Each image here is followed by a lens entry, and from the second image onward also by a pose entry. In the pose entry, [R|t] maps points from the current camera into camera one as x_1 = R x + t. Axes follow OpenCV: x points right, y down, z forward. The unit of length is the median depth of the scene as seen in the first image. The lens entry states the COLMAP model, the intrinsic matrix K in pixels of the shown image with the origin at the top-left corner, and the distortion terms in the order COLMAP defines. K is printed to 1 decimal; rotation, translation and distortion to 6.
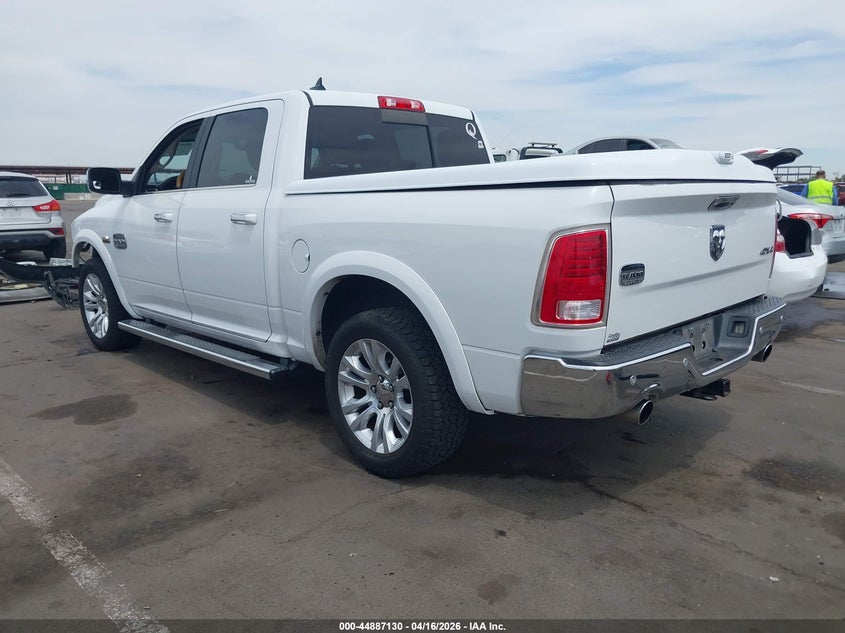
lens RADIAL K [[654.7, 0, 431.0], [0, 654.7, 320.9], [0, 0, 1]] dist [0.029177, 0.003927]
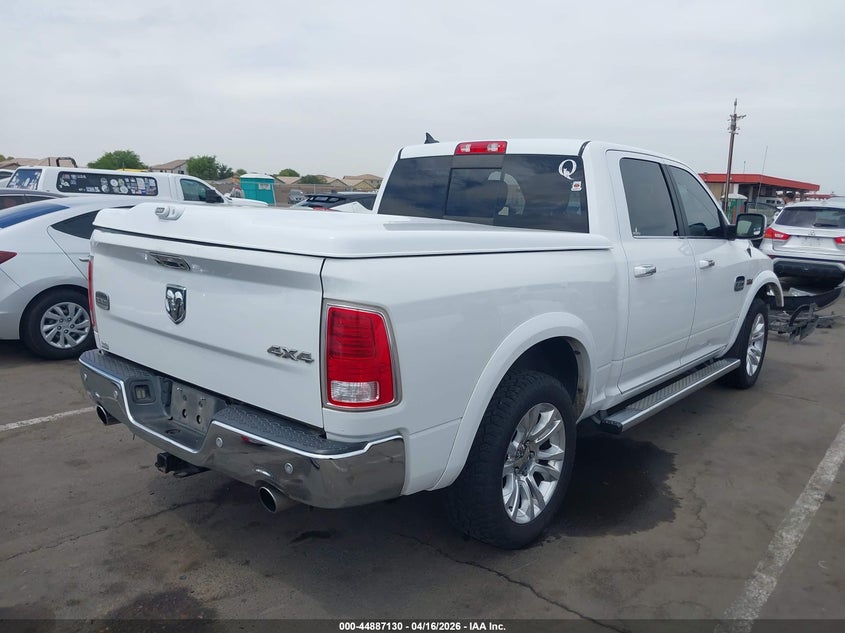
lens RADIAL K [[654.7, 0, 426.9], [0, 654.7, 315.8], [0, 0, 1]] dist [0.029177, 0.003927]
pose [[0.095289, 0.189359, -0.977273, 0.919933], [-0.230282, 0.959303, 0.163424, -0.224920], [0.968447, 0.209476, 0.135017, 0.817114]]
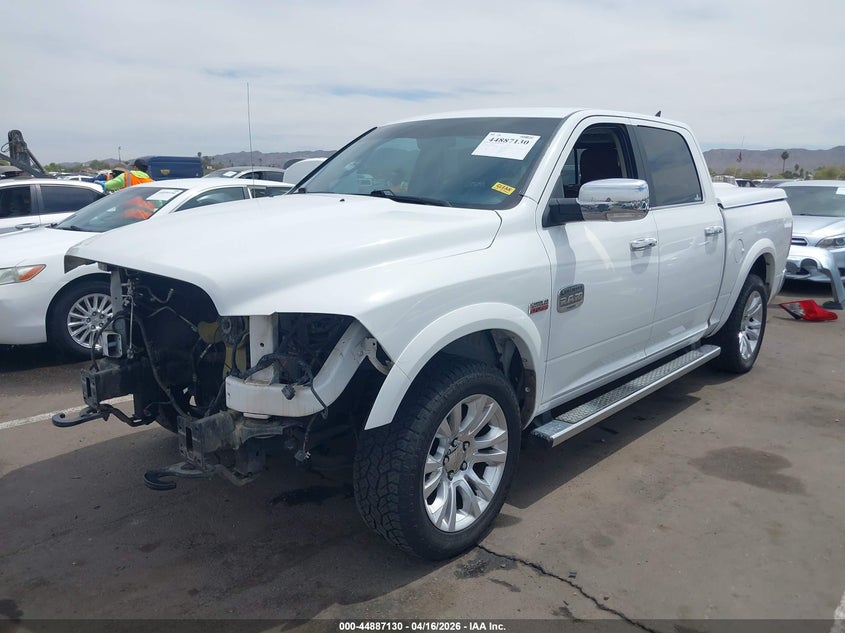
lens RADIAL K [[654.7, 0, 425.9], [0, 654.7, 317.0], [0, 0, 1]] dist [0.029177, 0.003927]
pose [[-0.048785, -0.189603, 0.980648, -1.564284], [0.194311, 0.961257, 0.195520, -0.365750], [-0.979726, 0.200089, -0.010053, 1.667786]]
